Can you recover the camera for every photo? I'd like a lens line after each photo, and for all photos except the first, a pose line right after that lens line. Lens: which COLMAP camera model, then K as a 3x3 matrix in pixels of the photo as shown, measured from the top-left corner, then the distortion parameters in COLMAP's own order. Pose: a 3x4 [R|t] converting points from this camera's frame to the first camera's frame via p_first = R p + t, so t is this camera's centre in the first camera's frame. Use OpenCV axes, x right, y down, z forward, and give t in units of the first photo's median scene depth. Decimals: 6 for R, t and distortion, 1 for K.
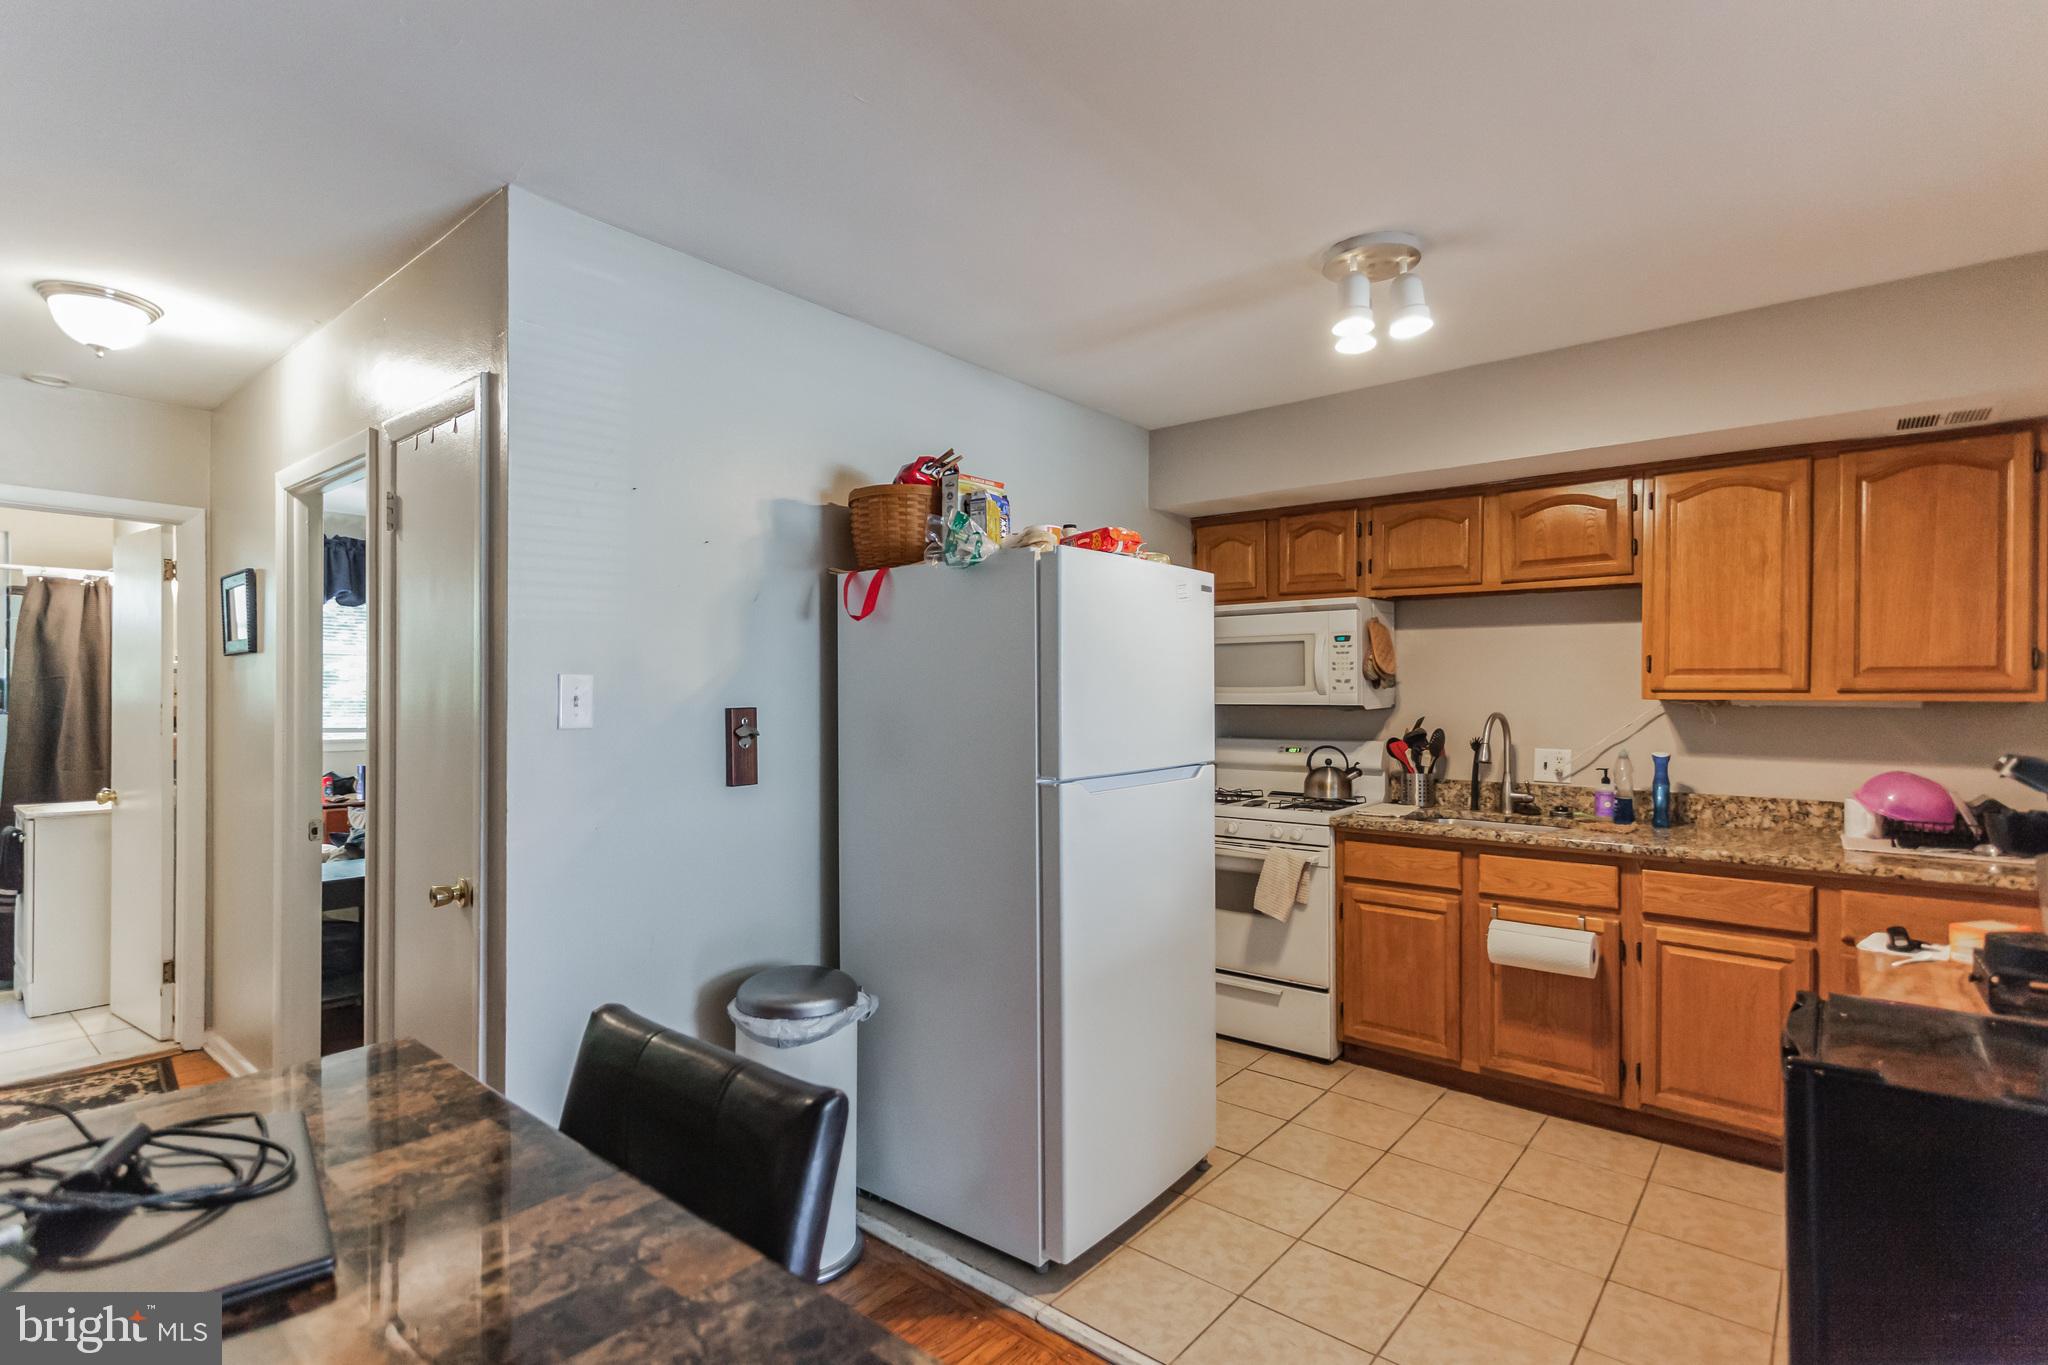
lens RADIAL K [[990.3, 0, 1015.0], [0, 990.3, 692.8], [0, 0, 1]] dist [-0.000631, 0.000115]
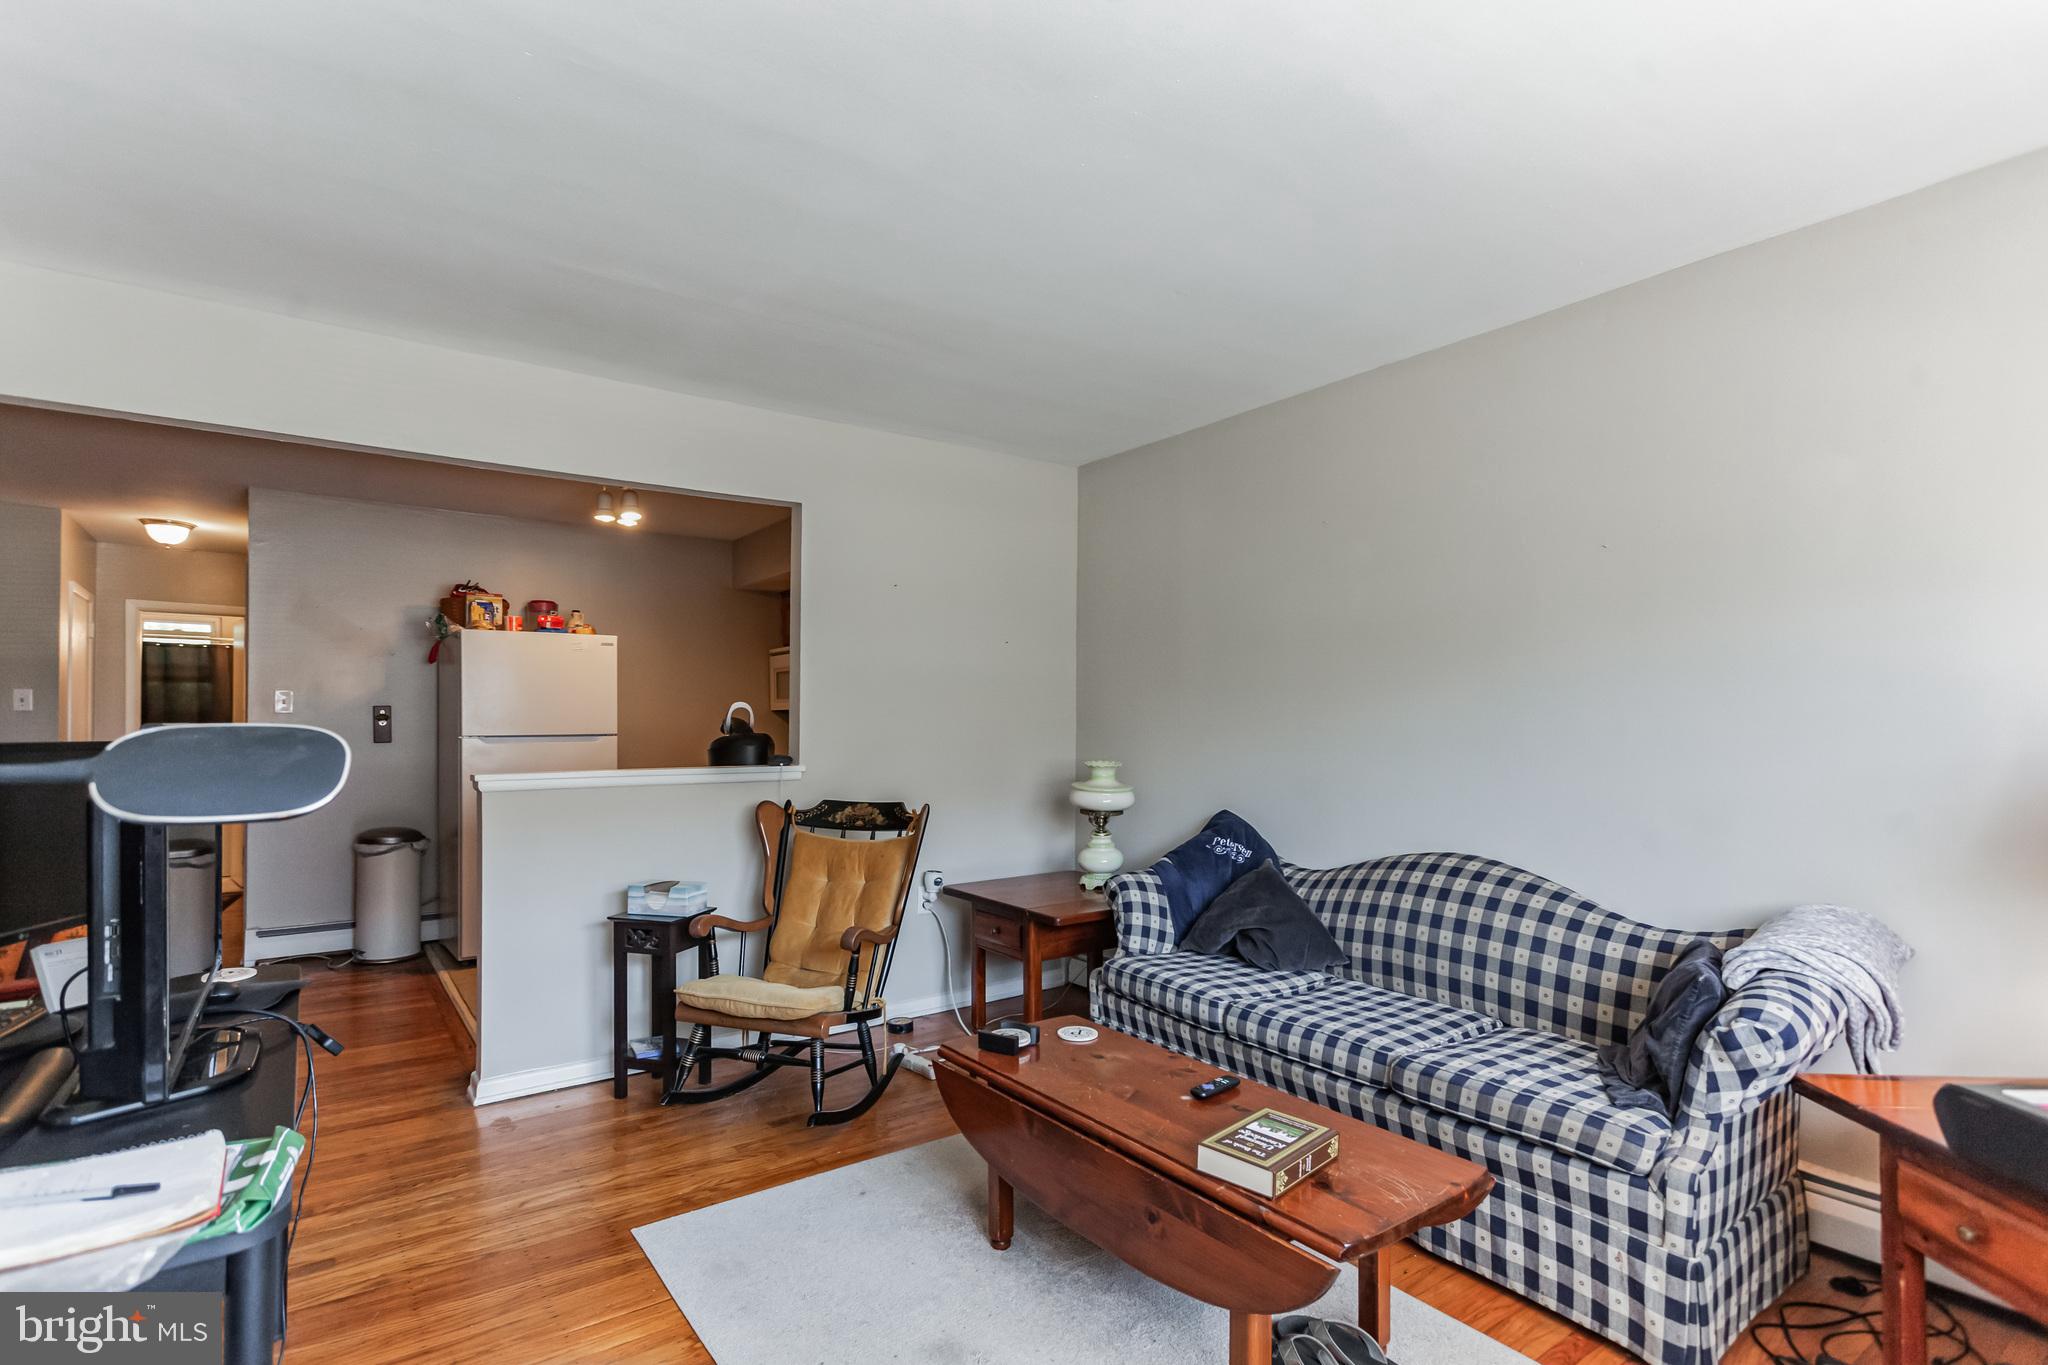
lens RADIAL K [[998.3, 0, 1016.4], [0, 998.3, 715.8], [0, 0, 1]] dist [0.007335, 0.000897]
pose [[0.968505, -0.005322, -0.248939, 1.525256], [0.003233, 0.999956, -0.008800, 0.056794], [0.248975, 0.007718, 0.968479, -0.716596]]
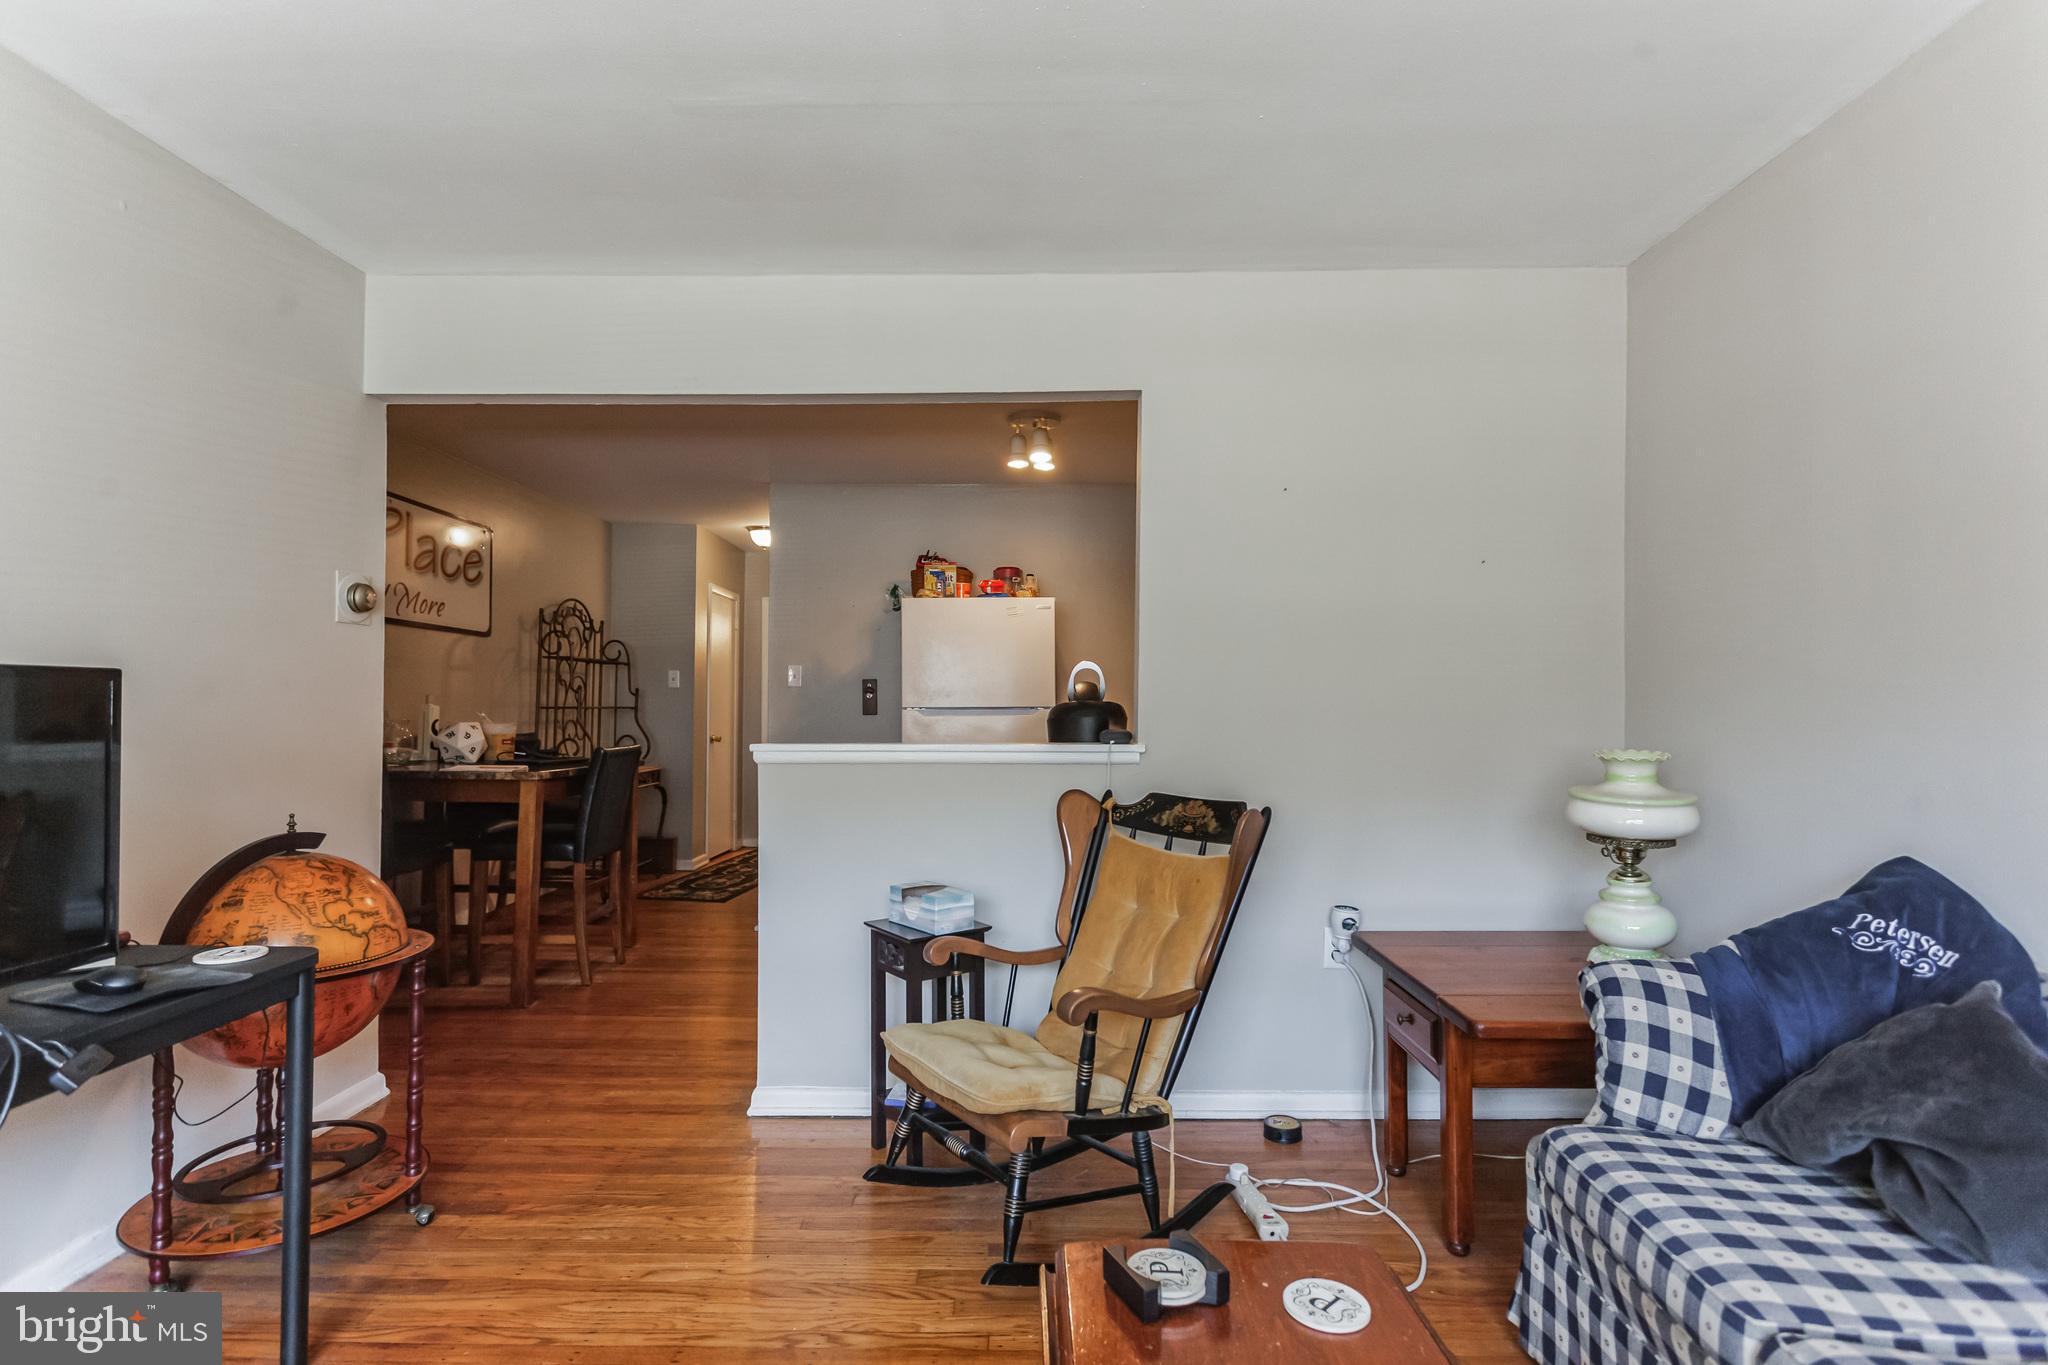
lens RADIAL K [[1011.8, 0, 1016.4], [0, 1011.8, 694.2], [0, 0, 1]] dist [0.009083, 0.000822]
pose [[0.632286, -0.011022, -0.774656, 1.621020], [-0.000909, 0.999888, -0.014968, 0.078493], [0.774734, 0.010168, 0.632205, -0.166501]]
